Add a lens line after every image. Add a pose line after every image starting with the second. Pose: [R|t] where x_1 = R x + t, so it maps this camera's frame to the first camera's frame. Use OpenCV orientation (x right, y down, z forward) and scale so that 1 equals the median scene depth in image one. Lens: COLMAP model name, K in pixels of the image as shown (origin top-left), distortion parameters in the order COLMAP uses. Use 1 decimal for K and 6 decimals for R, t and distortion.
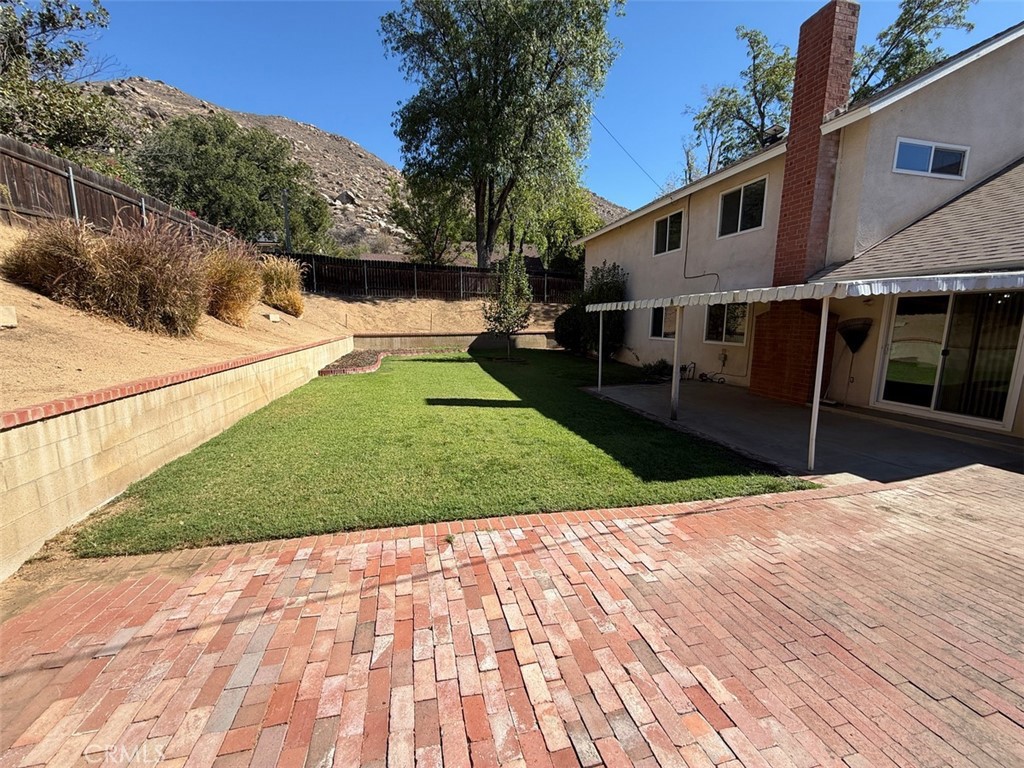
lens RADIAL K [[409.0, 0, 508.0], [0, 409.0, 385.3], [0, 0, 1]] dist [-0.000275, -0.000510]
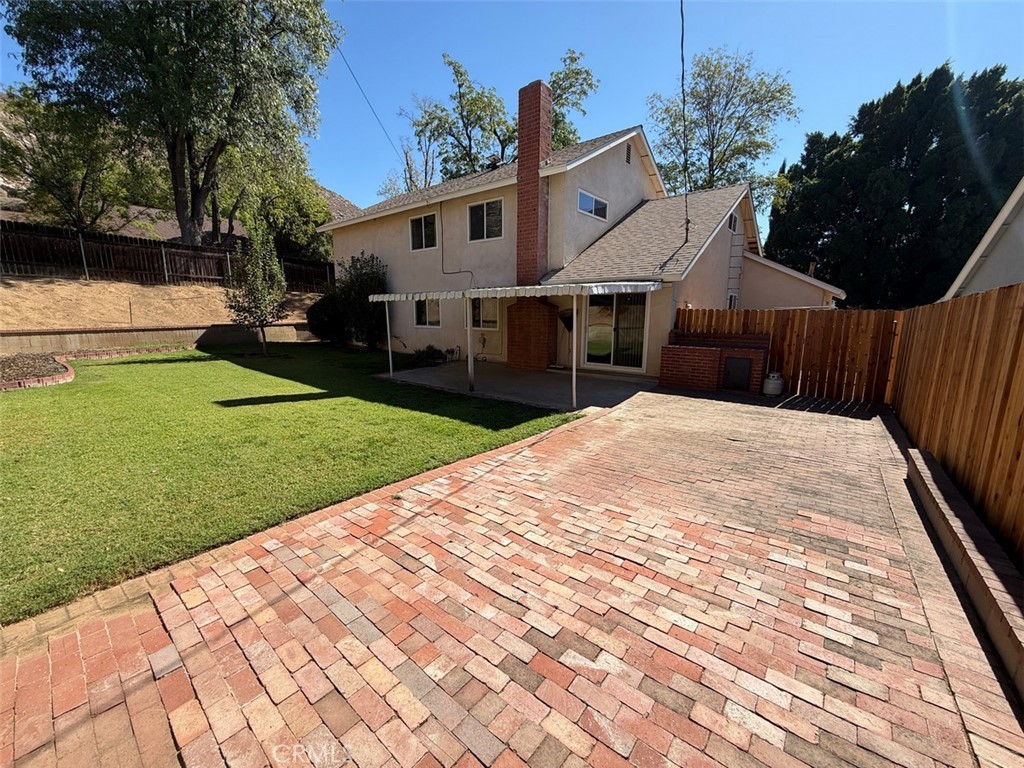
lens RADIAL K [[409.0, 0, 508.0], [0, 409.0, 385.3], [0, 0, 1]] dist [-0.000275, -0.000510]
pose [[0.798769, -0.107315, 0.591989, -0.201493], [0.094110, 0.994138, 0.053233, 0.010480], [-0.594231, 0.013191, 0.804186, -0.046480]]
